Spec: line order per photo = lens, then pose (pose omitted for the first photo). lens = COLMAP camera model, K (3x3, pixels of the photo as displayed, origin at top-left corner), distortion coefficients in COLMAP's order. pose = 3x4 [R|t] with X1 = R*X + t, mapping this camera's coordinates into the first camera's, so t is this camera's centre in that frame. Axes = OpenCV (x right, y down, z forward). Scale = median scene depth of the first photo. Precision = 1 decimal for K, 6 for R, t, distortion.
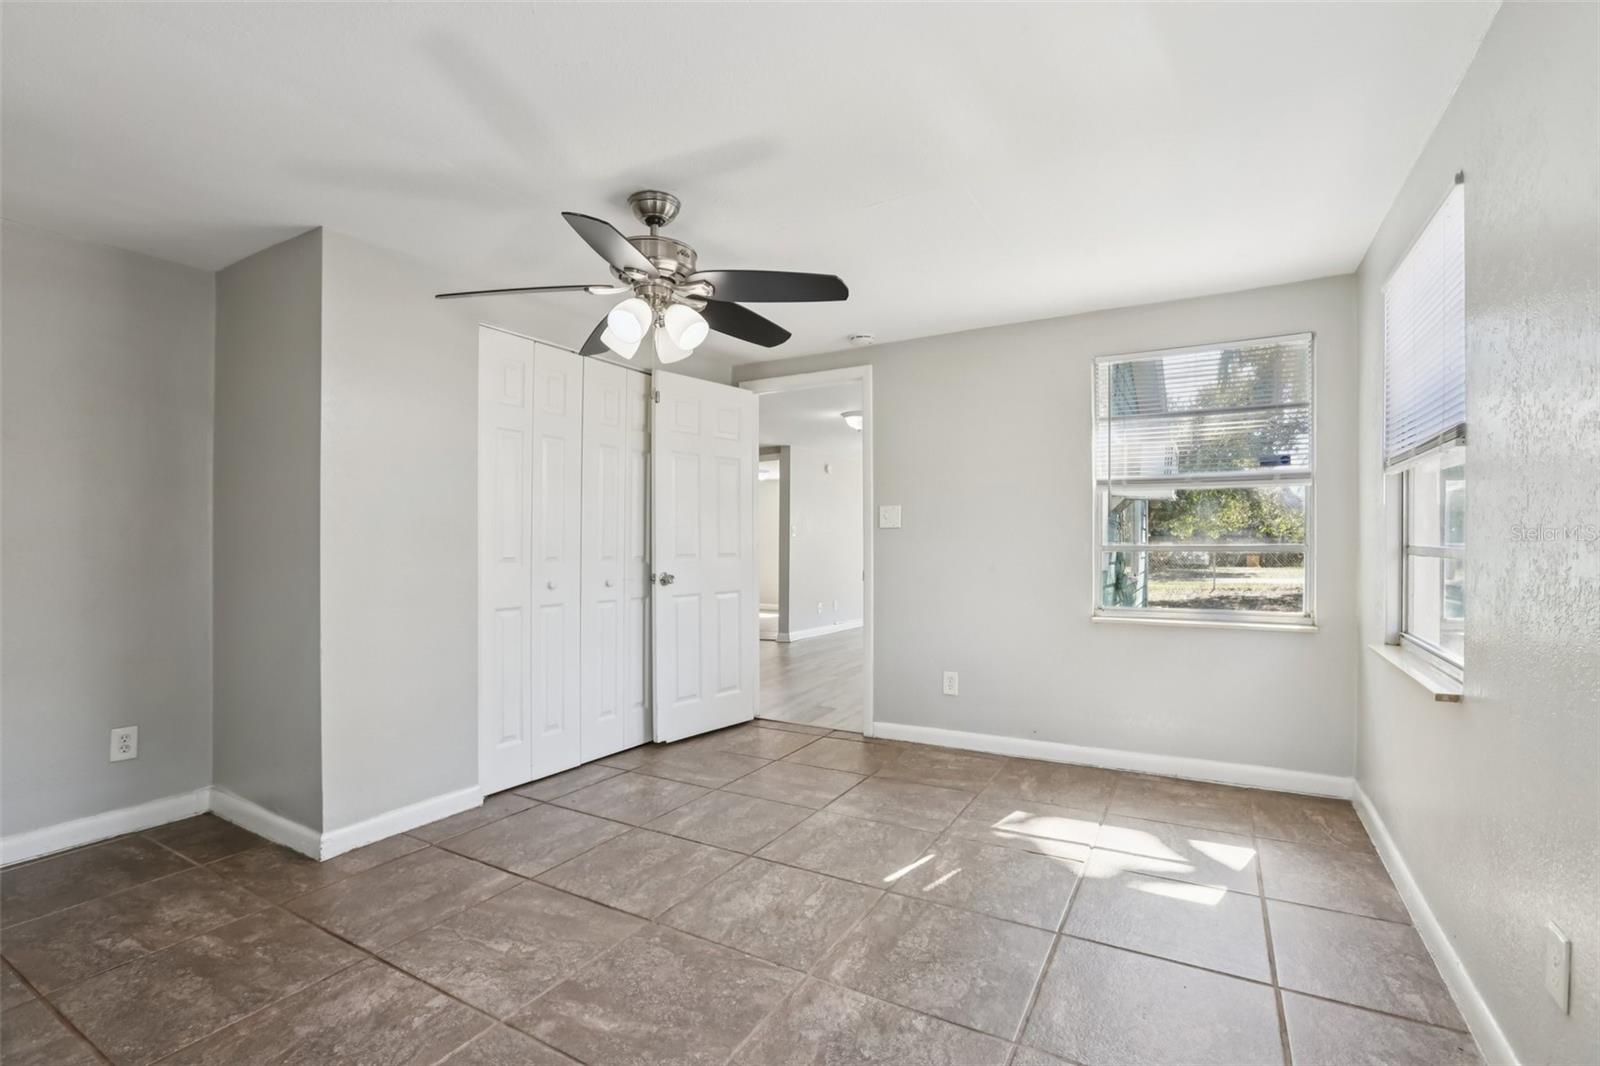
lens RADIAL K [[727.9, 0, 803.0], [0, 727.9, 535.9], [0, 0, 1]] dist [-0.048075, 0.011938]
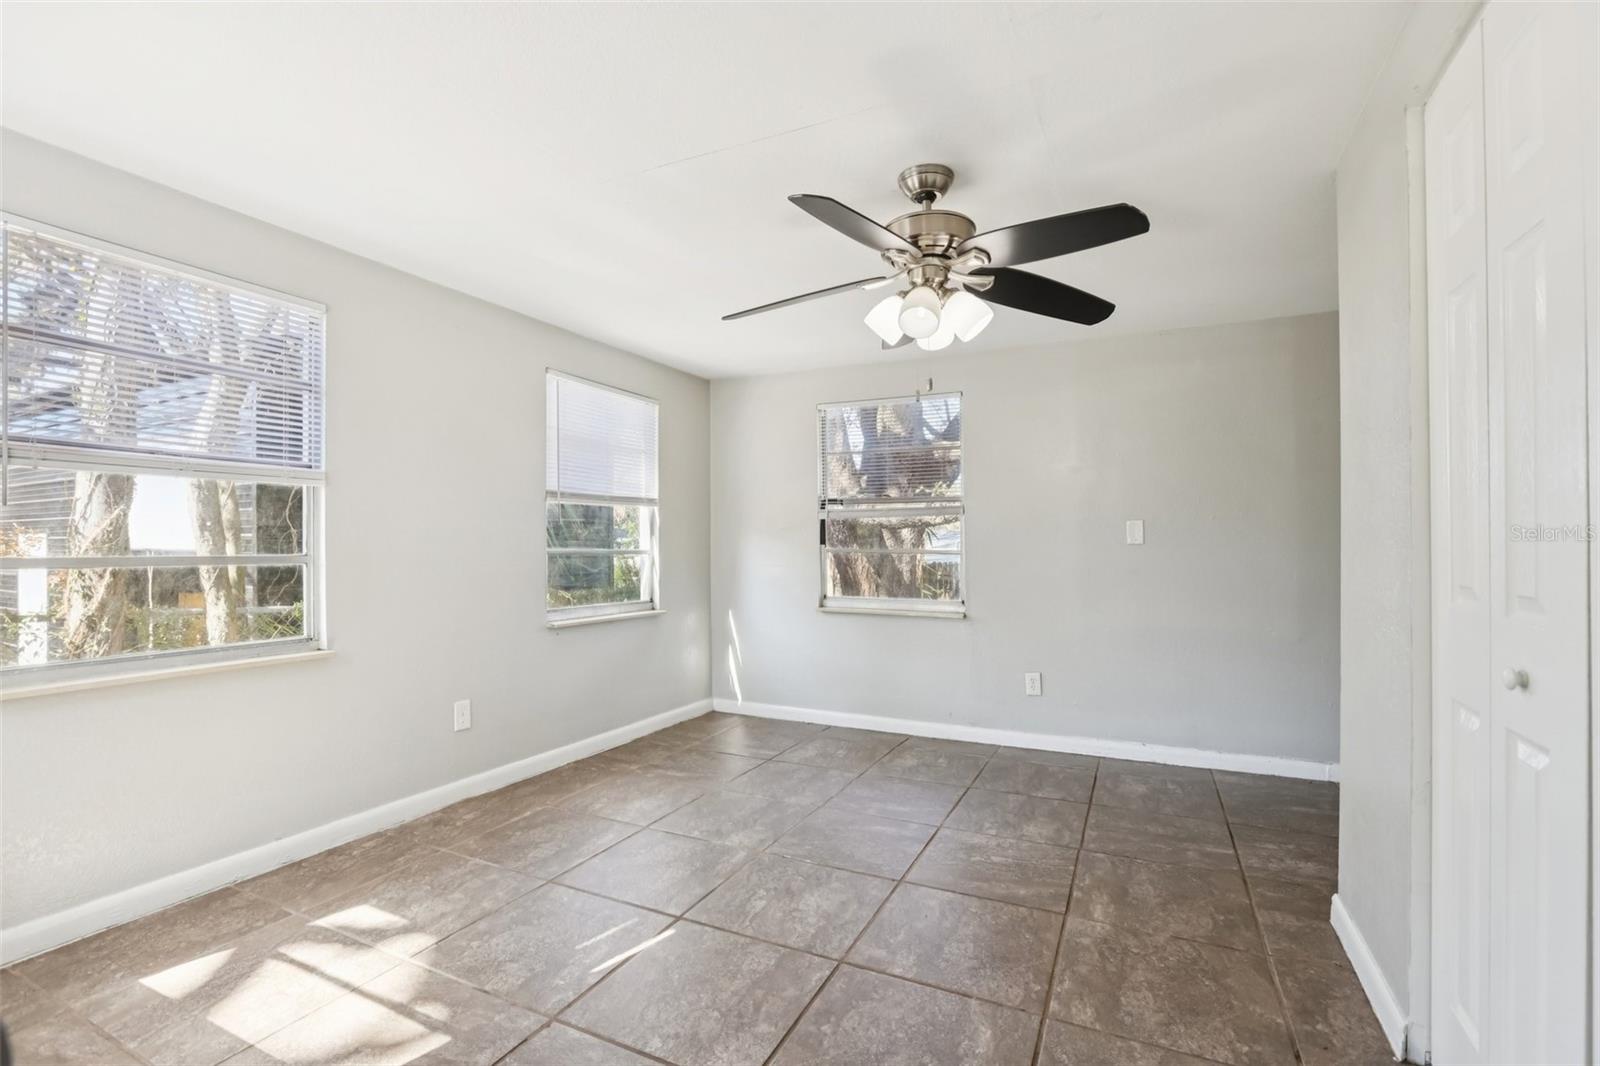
lens RADIAL K [[727.9, 0, 797.4], [0, 727.9, 540.3], [0, 0, 1]] dist [-0.048075, 0.011938]
pose [[-0.998076, -0.006097, -0.061706, 0.024456], [-0.005592, 0.999949, -0.008367, 0.007359], [0.061754, -0.008006, -0.998059, 1.980293]]
